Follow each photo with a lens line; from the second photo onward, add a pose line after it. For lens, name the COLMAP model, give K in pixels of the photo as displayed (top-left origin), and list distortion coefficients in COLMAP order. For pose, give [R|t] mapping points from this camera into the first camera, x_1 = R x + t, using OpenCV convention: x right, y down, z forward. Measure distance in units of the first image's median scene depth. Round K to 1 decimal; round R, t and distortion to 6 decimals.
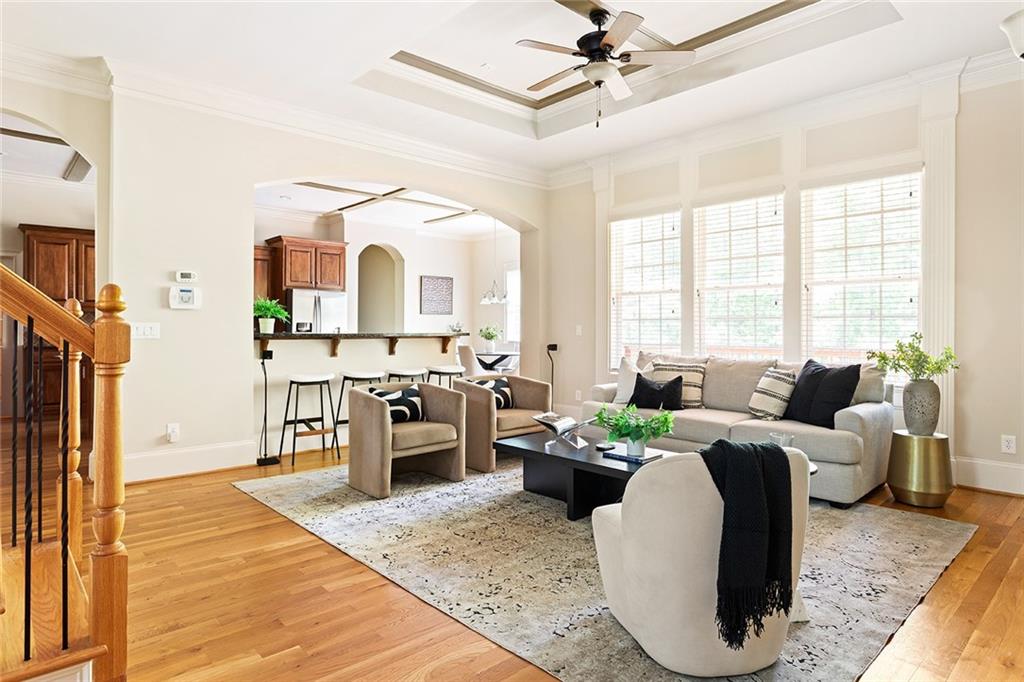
lens RADIAL K [[583.6, 0, 512.8], [0, 583.6, 327.2], [0, 0, 1]] dist [0.000526, 0.000329]
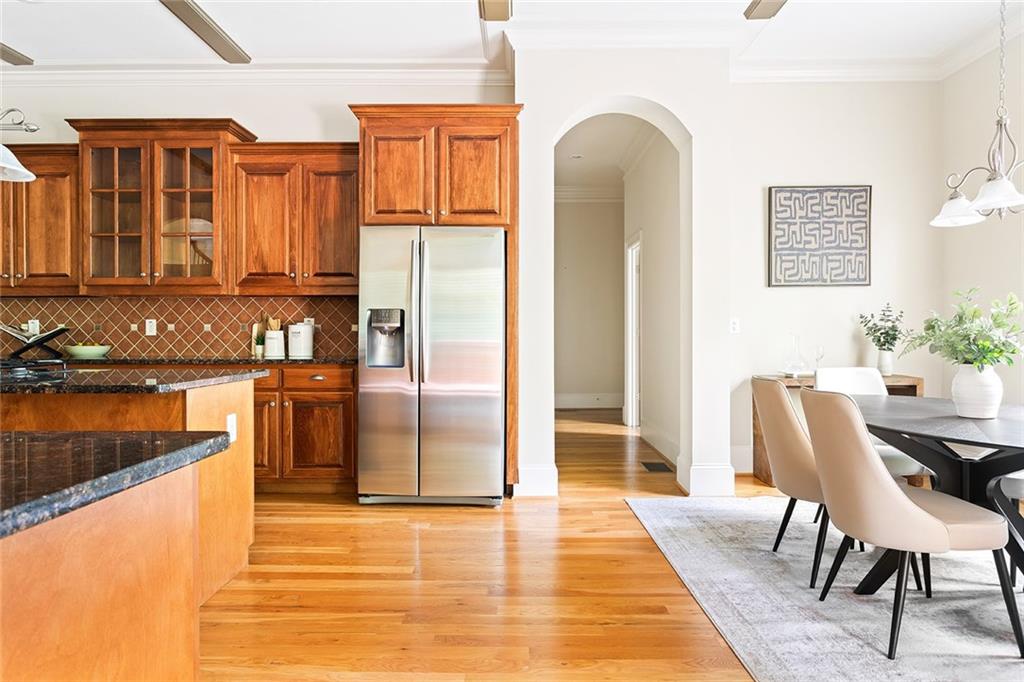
lens RADIAL K [[613.3, 0, 510.8], [0, 613.3, 335.9], [0, 0, 1]] dist [-0.004764, 0.000319]
pose [[0.730953, 0.001993, -0.682425, -0.007711], [0.003406, 0.999973, 0.006569, 0.007701], [0.682419, -0.007126, 0.730926, 0.717168]]
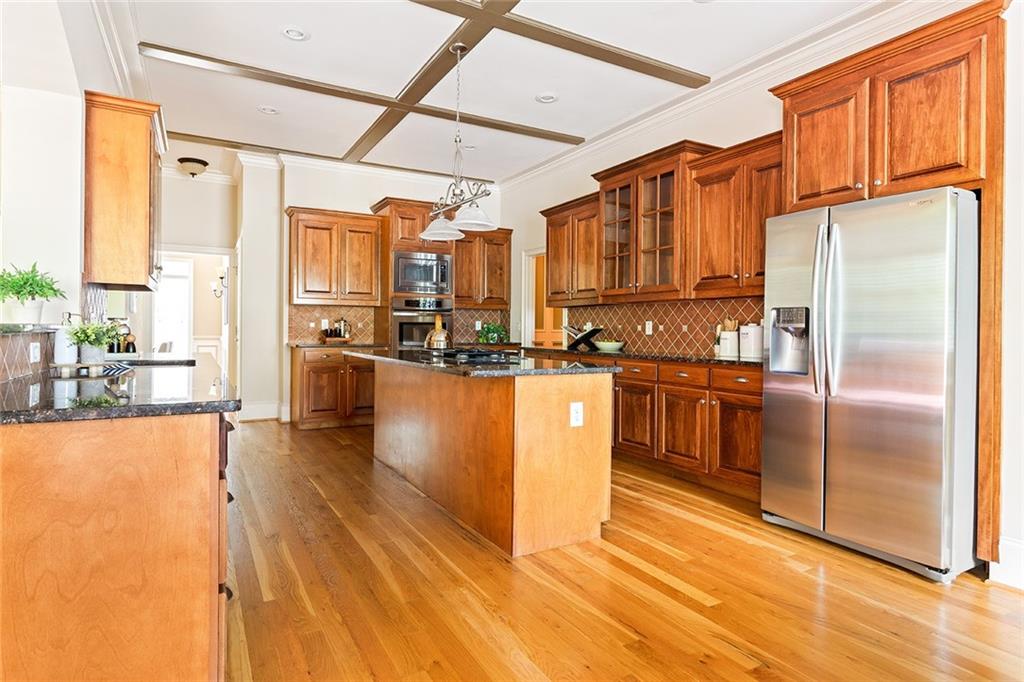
lens RADIAL K [[553.8, 0, 513.2], [0, 553.8, 330.9], [0, 0, 1]] dist [-0.001191, -0.000162]
pose [[-0.214235, -0.002075, -0.976780, 0.004259], [-0.007810, 0.999969, -0.000411, 0.007198], [0.976751, 0.007540, -0.214245, 0.867431]]
